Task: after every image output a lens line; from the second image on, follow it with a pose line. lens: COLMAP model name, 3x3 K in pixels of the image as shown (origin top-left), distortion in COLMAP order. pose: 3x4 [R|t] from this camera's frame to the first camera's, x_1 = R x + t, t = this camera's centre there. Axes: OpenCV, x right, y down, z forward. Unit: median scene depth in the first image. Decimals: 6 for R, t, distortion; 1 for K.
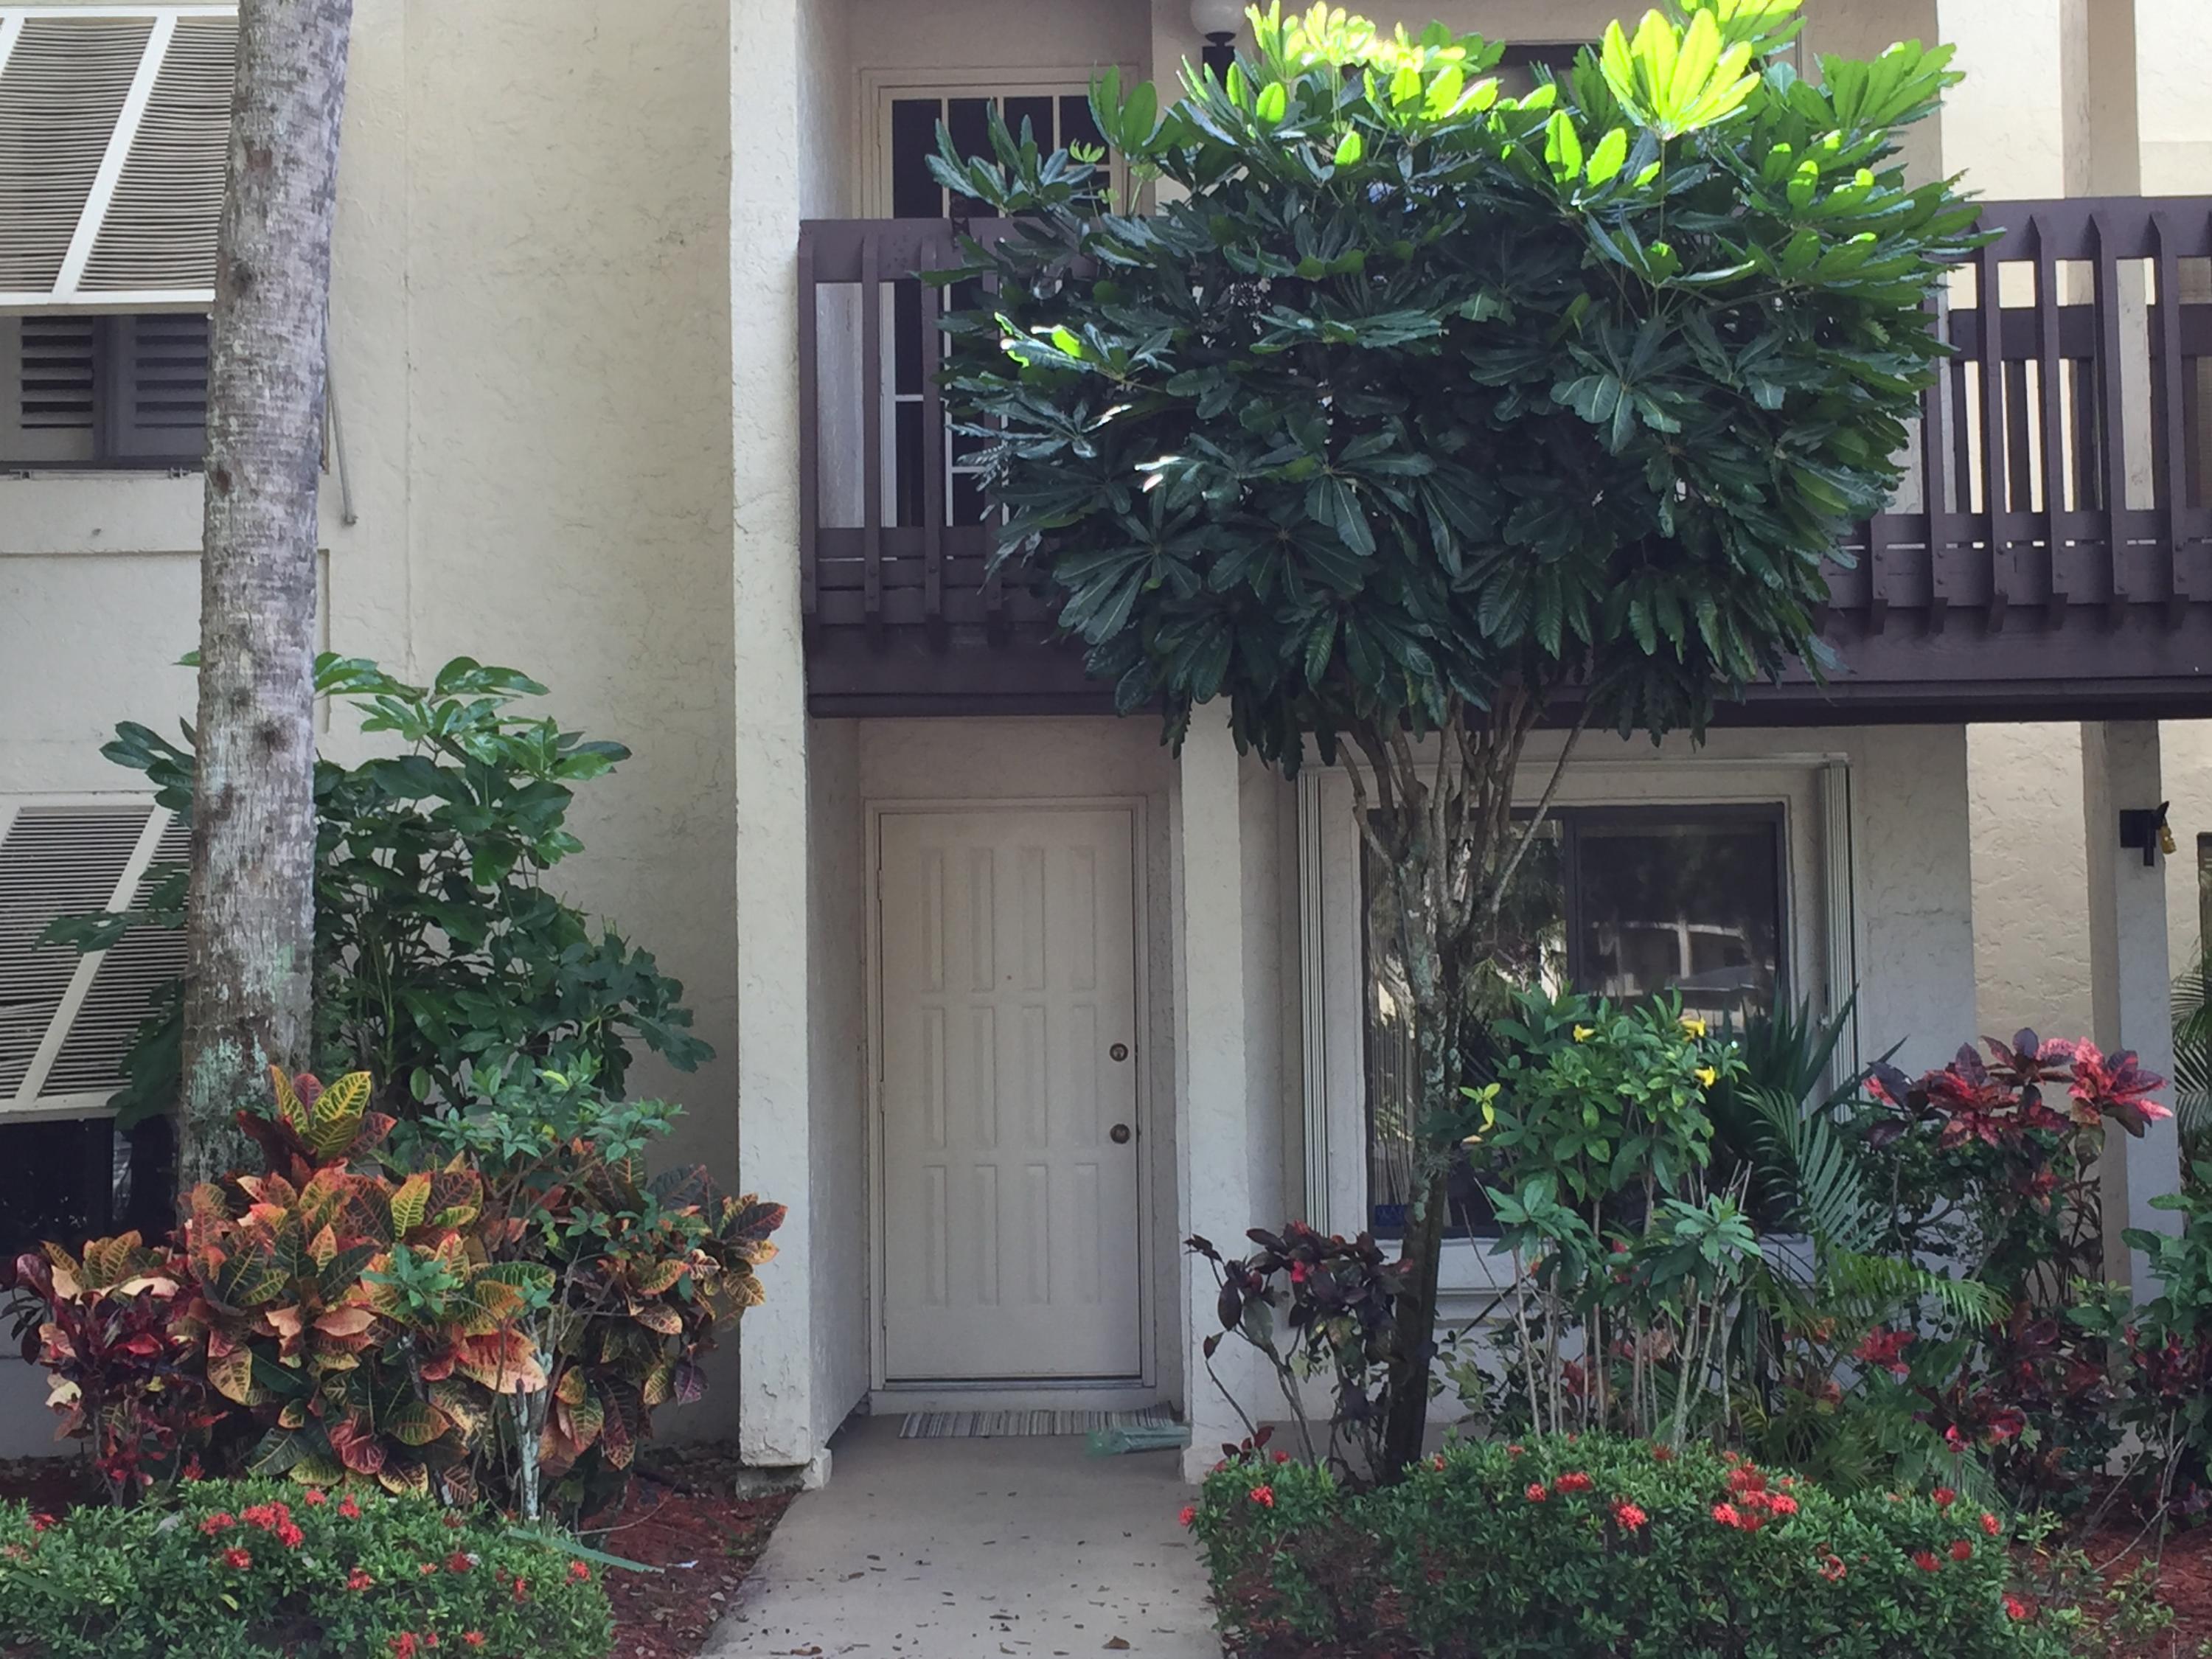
lens RADIAL K [[3062.1, 0, 1106.0], [0, 3062.1, 829.5], [0, 0, 1]] dist [0.064522, -0.012130]
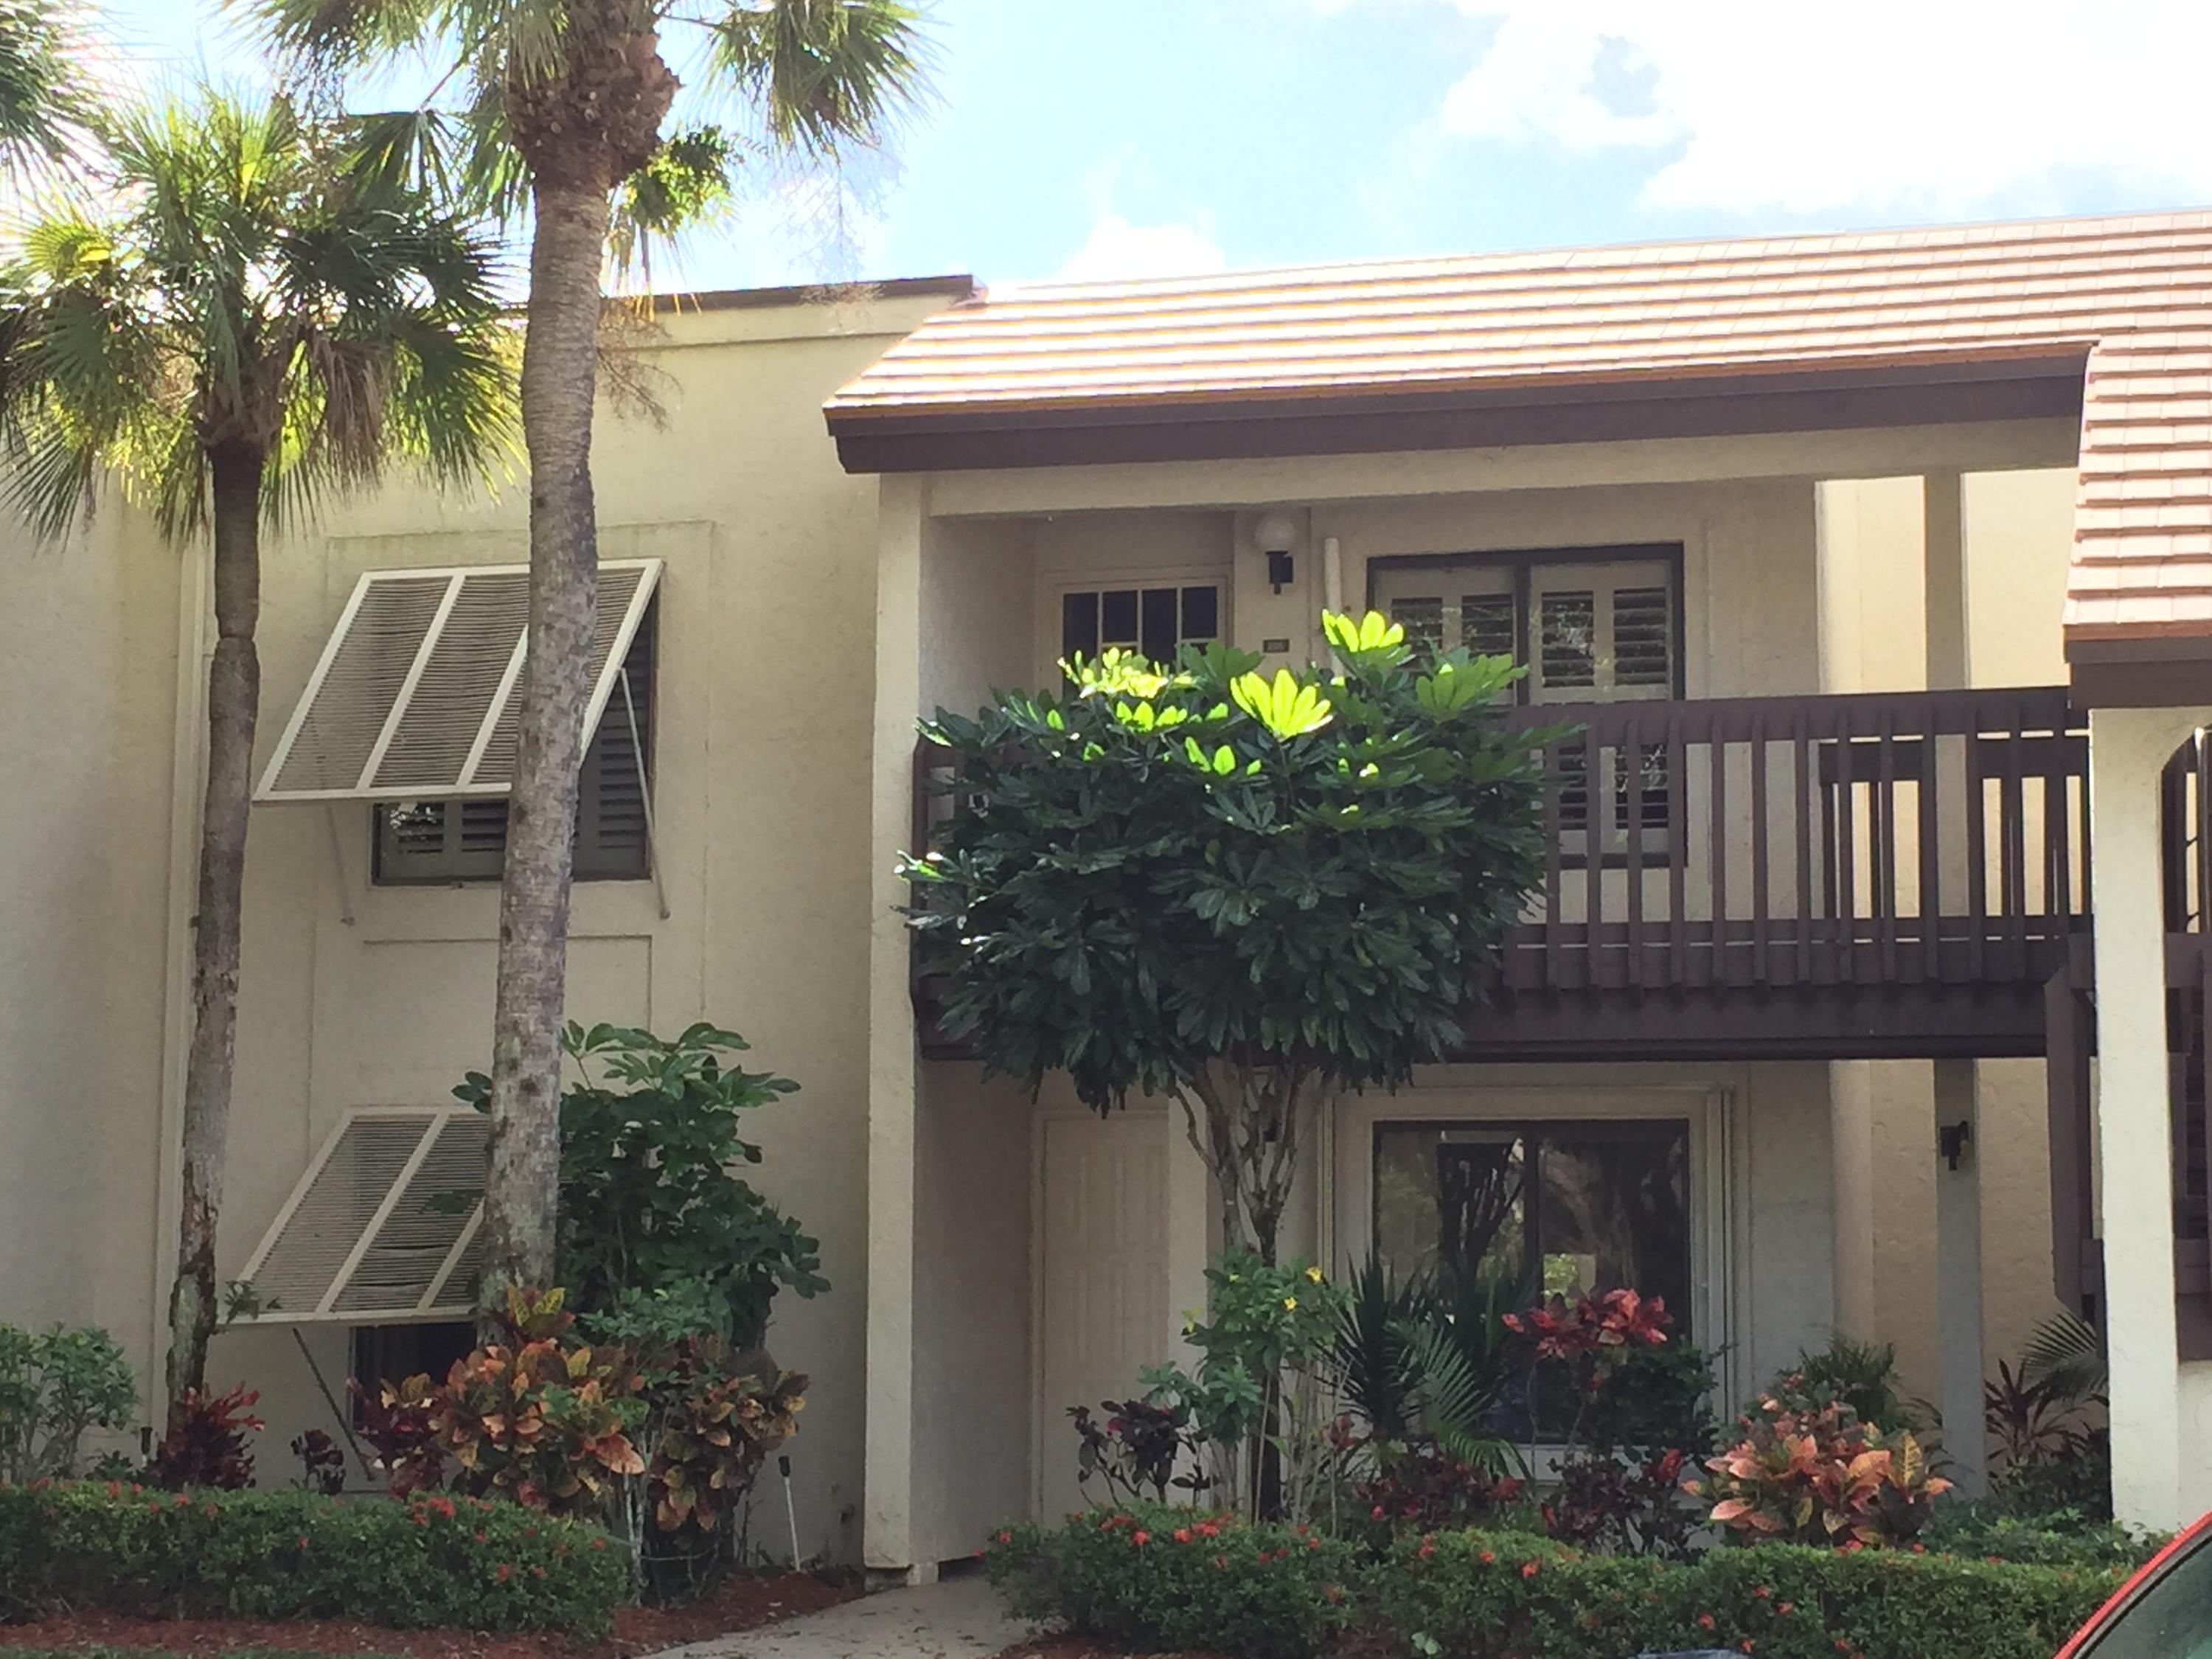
lens RADIAL K [[3942.0, 0, 1106.0], [0, 3942.0, 829.5], [0, 0, 1]] dist [0.031853, -0.062015]
pose [[0.966941, -0.011580, -0.254738, 0.579003], [-0.003257, 0.998326, -0.057745, -0.047397], [0.254980, 0.056666, 0.965284, -0.997357]]
